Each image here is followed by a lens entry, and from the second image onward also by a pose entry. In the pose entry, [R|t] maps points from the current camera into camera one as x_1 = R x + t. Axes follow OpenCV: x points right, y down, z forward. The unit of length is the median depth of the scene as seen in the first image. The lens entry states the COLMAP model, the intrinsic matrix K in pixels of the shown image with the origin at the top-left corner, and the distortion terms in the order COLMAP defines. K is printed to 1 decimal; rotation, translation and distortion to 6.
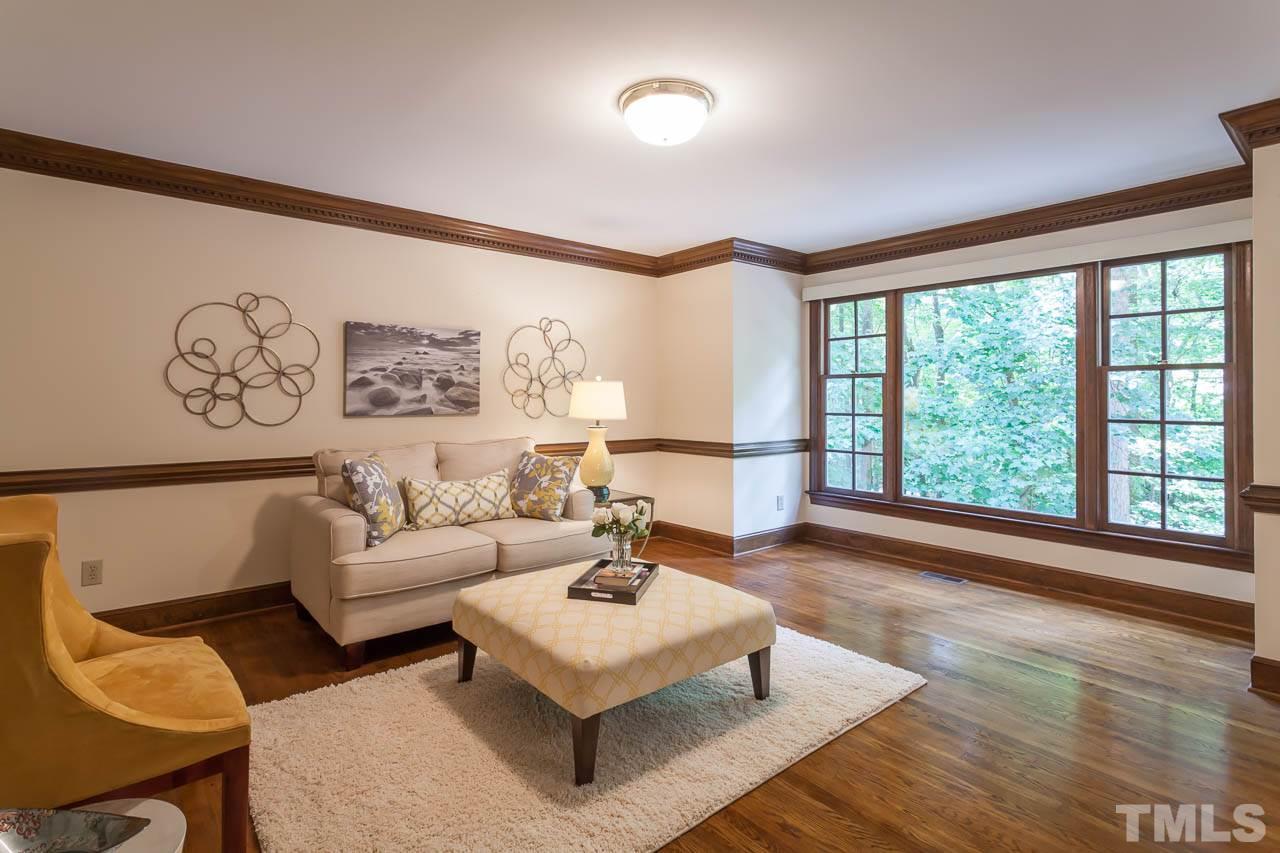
lens RADIAL K [[620.7, 0, 610.8], [0, 620.7, 391.0], [0, 0, 1]] dist [-0.008895, 0.004767]
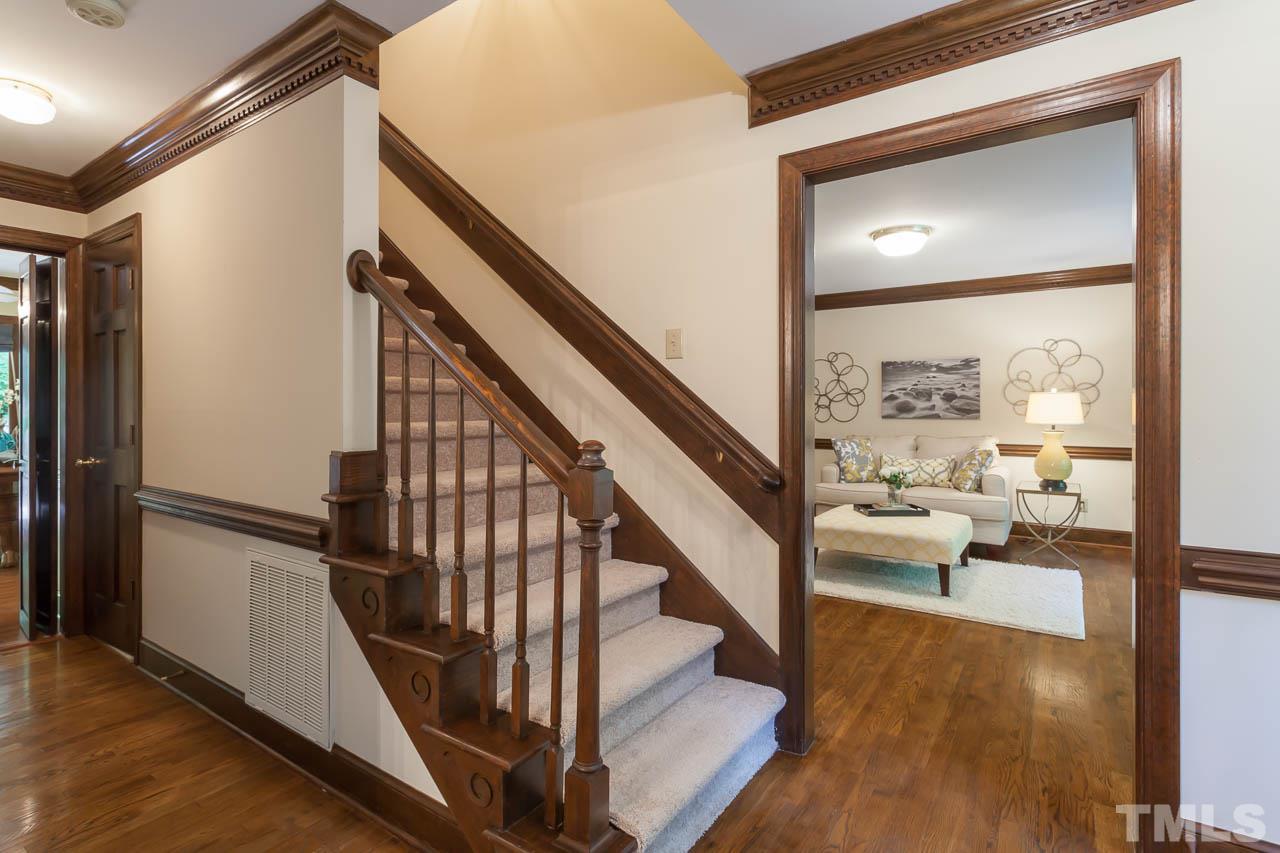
lens RADIAL K [[620.7, 0, 651.2], [0, 620.7, 400.7], [0, 0, 1]] dist [-0.008895, 0.004767]
pose [[0.305844, -0.008141, -0.952047, 0.997155], [0.014793, 0.999883, -0.003798, -0.008575], [0.951967, -0.012922, 0.305928, -0.125171]]
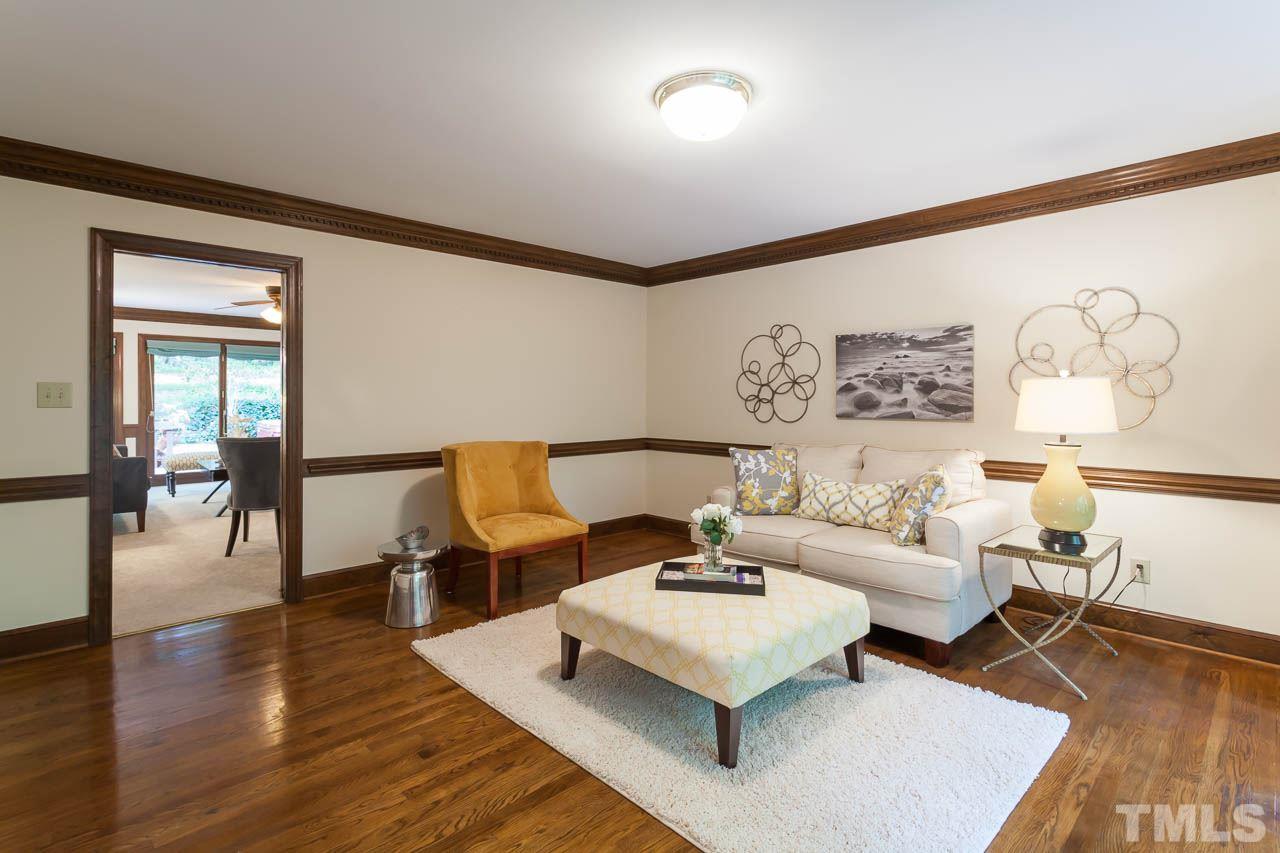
lens RADIAL K [[620.7, 0, 660.8], [0, 620.7, 403.2], [0, 0, 1]] dist [-0.008895, 0.004767]
pose [[0.111898, 0.006627, -0.993698, 0.690808], [0.013271, 0.999879, 0.008163, 0.000556], [0.993631, -0.014101, 0.111796, 0.539165]]
